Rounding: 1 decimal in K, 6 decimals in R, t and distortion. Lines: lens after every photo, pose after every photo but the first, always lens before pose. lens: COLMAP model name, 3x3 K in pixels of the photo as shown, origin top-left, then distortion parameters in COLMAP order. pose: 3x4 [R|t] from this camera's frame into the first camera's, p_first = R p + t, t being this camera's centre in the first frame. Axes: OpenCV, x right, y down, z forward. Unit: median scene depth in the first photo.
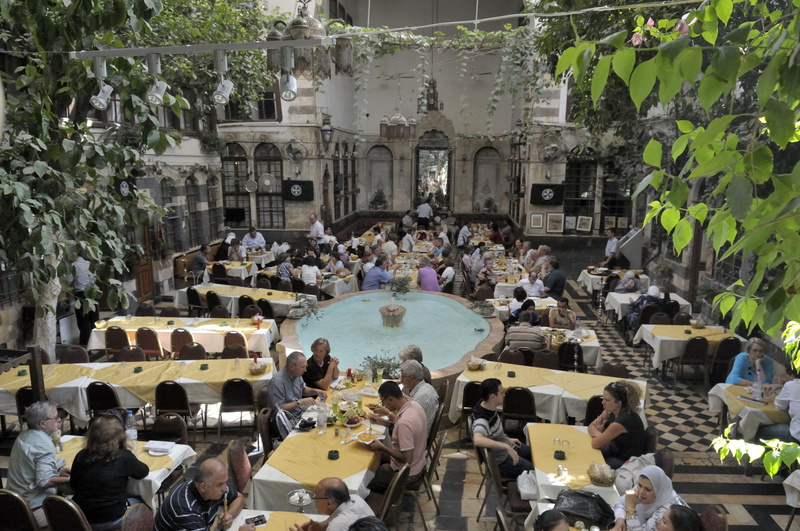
lens RADIAL K [[591.0, 0, 400.0], [0, 591.0, 265.5], [0, 0, 1]] dist [-0.043141, -0.009940]
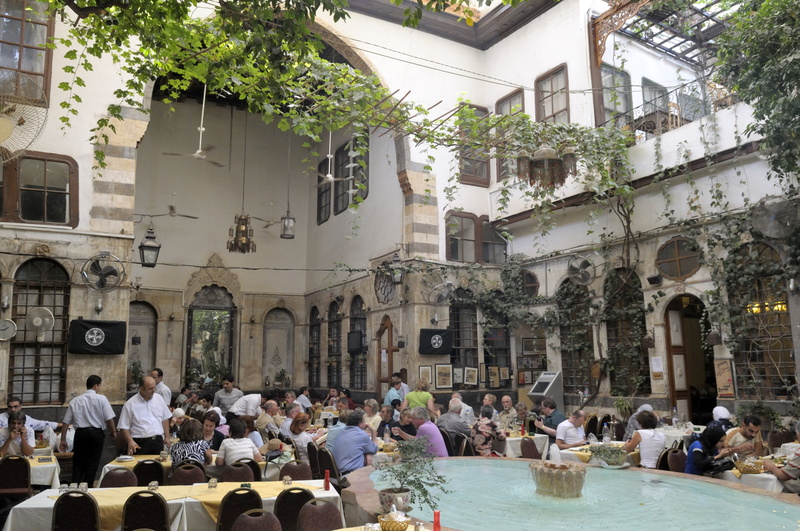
lens RADIAL K [[591.0, 0, 400.0], [0, 591.0, 265.5], [0, 0, 1]] dist [-0.043141, -0.009940]
pose [[0.815507, 0.077780, 0.573497, -0.265437], [0.124968, 0.943885, -0.305717, 0.025590], [-0.565094, 0.320984, 0.760025, 0.338174]]
